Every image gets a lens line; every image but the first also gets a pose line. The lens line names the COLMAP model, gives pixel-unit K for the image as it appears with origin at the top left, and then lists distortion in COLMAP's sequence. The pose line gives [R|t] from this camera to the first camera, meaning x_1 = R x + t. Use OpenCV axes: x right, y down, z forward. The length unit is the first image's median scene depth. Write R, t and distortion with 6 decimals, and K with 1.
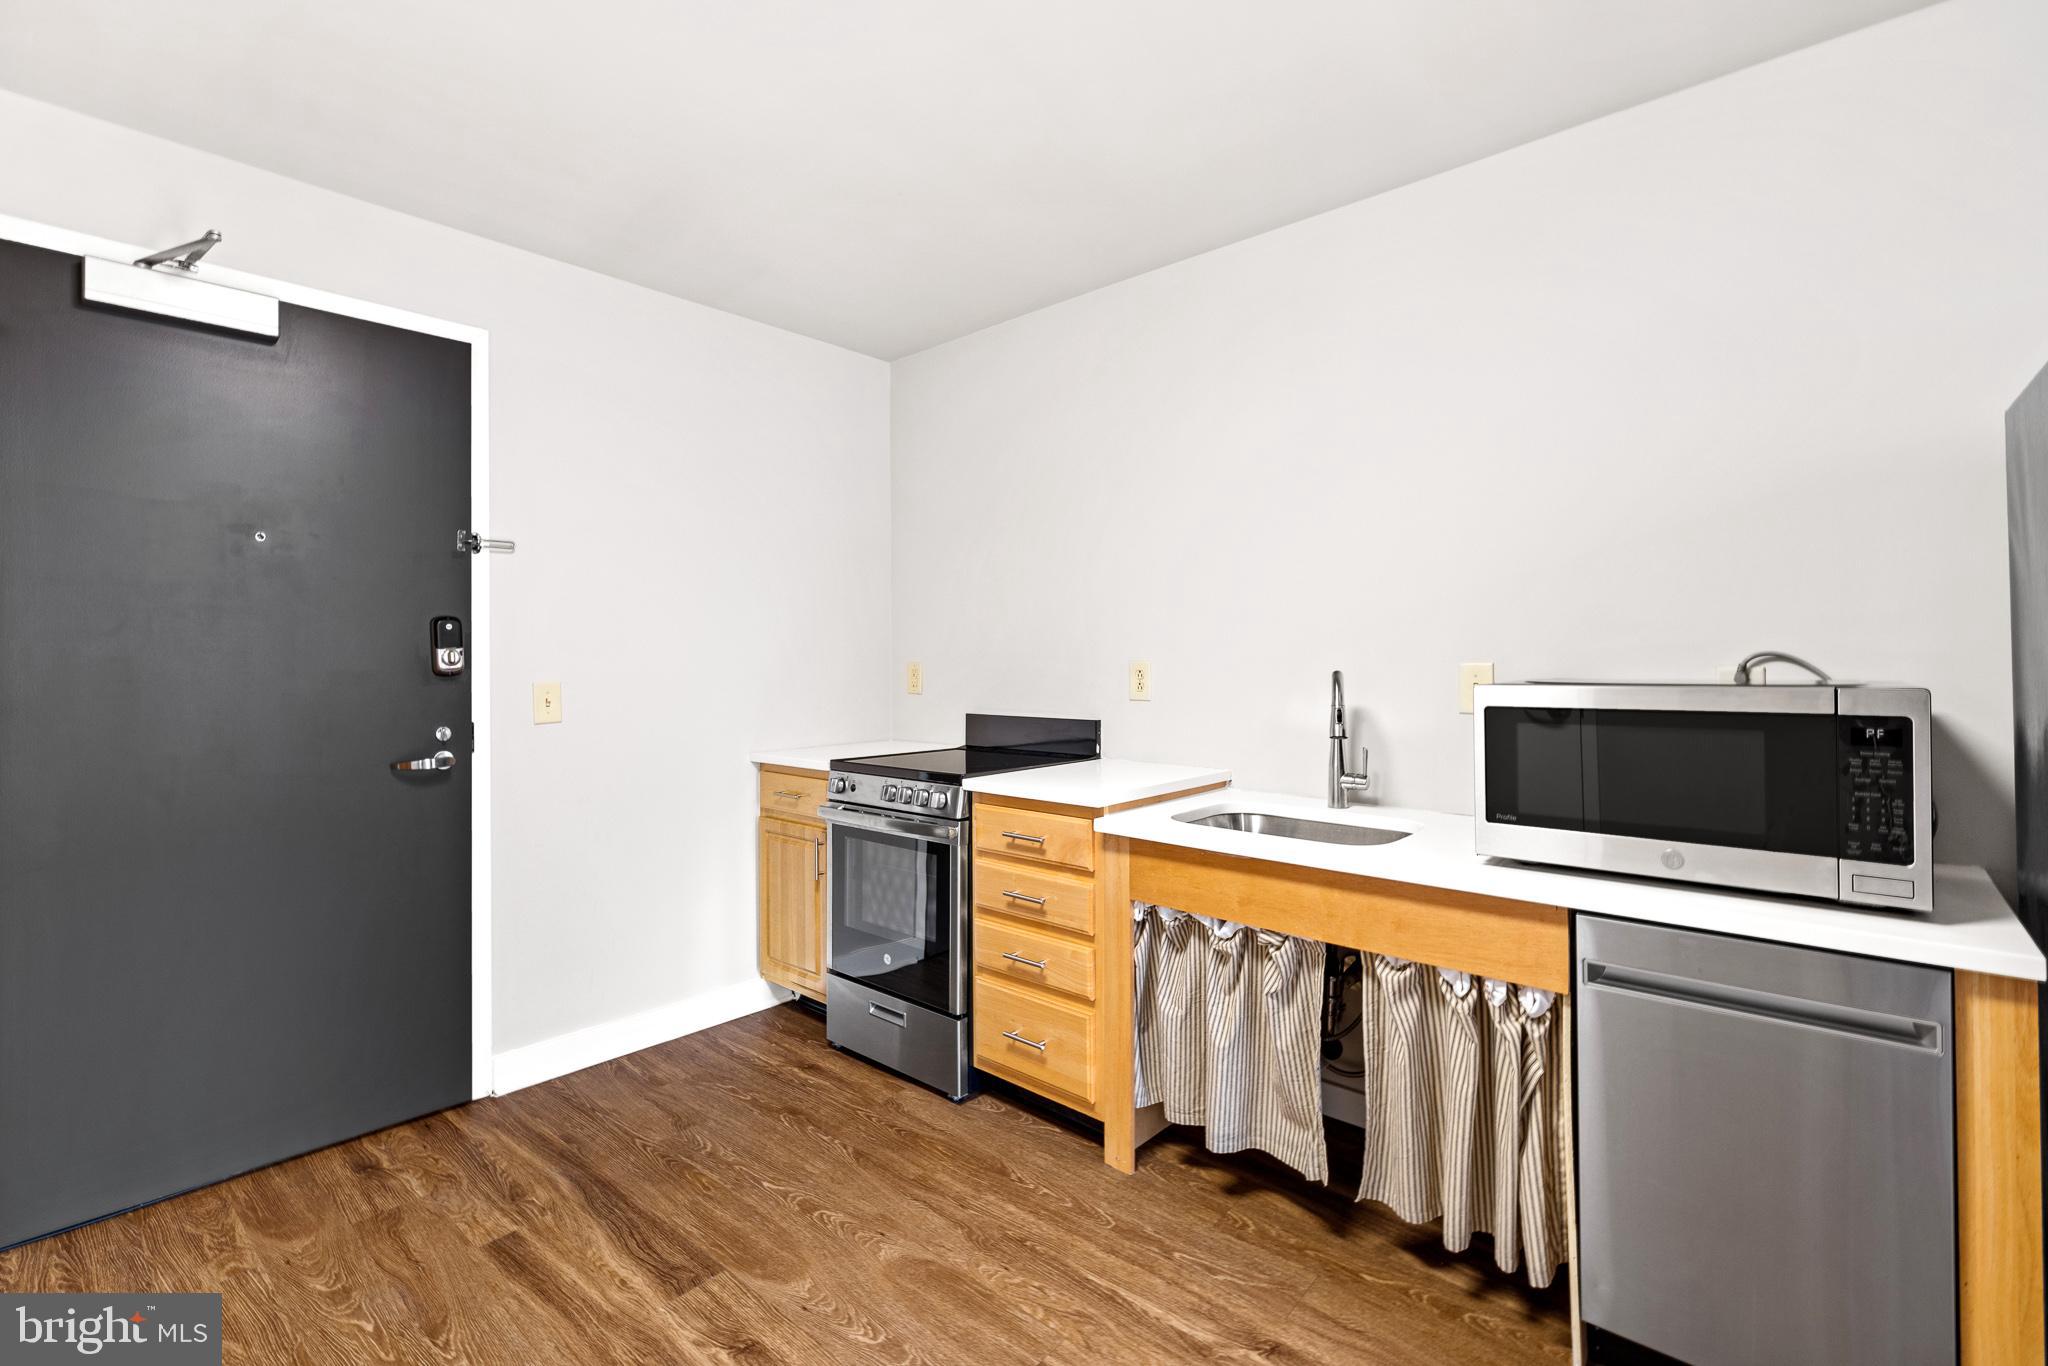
lens RADIAL K [[900.5, 0, 1025.2], [0, 900.5, 654.2], [0, 0, 1]] dist [0.001174, 0.000345]
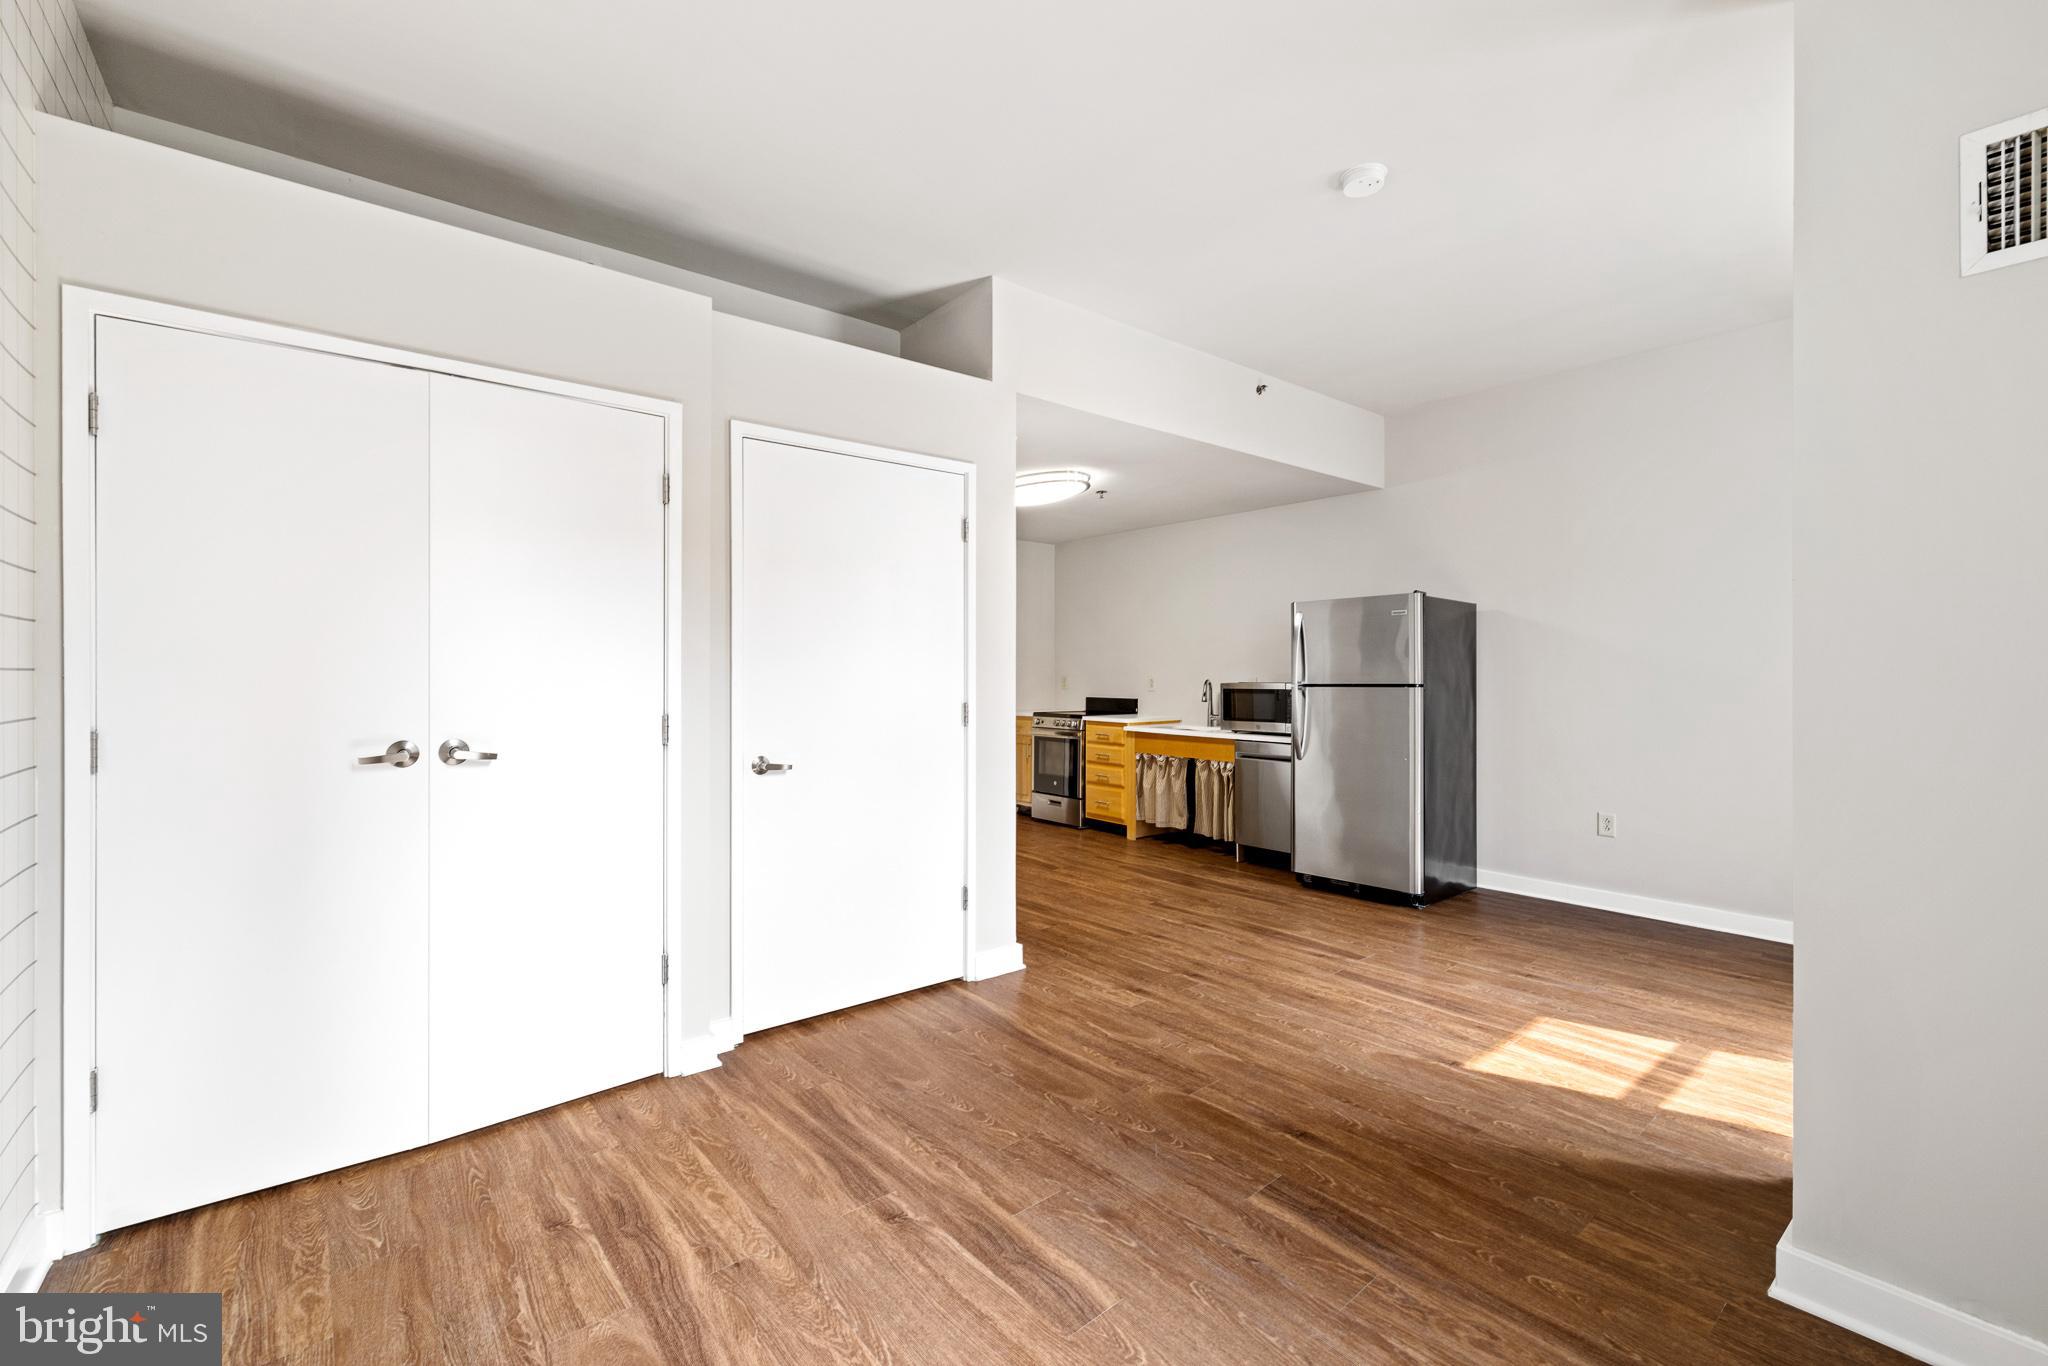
lens RADIAL K [[839.8, 0, 1006.2], [0, 839.8, 669.1], [0, 0, 1]] dist [0.001028, 0.000303]
pose [[0.982075, 0.005341, -0.188417, 0.214283], [-0.005629, 0.999984, -0.000991, -0.007934], [0.188408, 0.002034, 0.982089, -1.838081]]
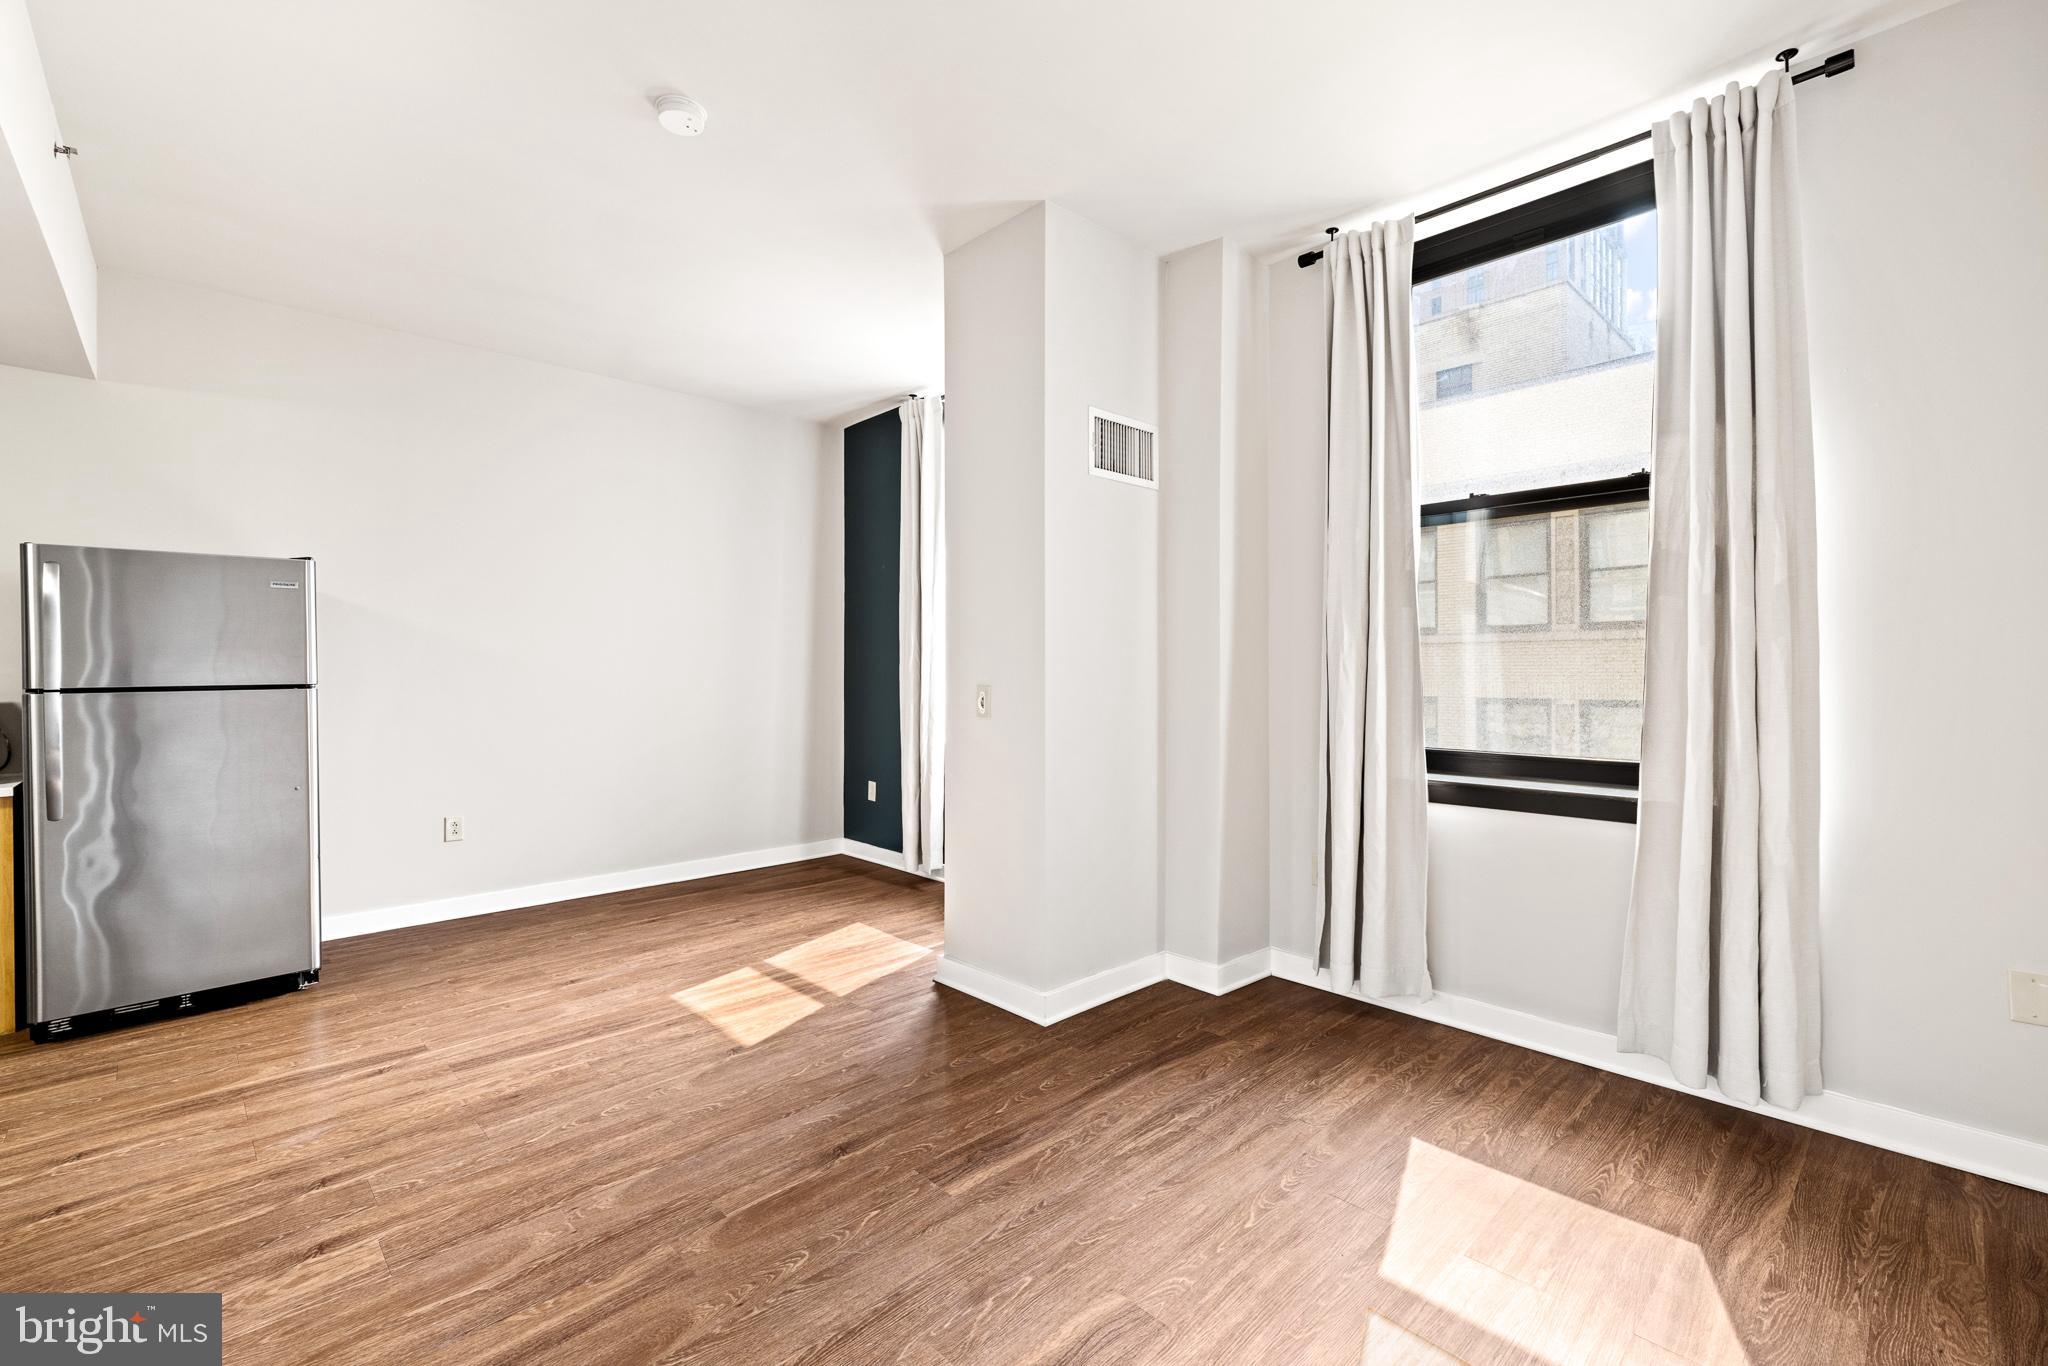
lens RADIAL K [[894.1, 0, 1018.1], [0, 894.1, 665.1], [0, 0, 1]] dist [-0.001144, 0.000515]
pose [[0.110342, 0.012598, 0.993814, -0.585070], [-0.001206, 0.999921, -0.012542, 0.008567], [-0.993893, 0.000185, 0.110349, -1.122125]]
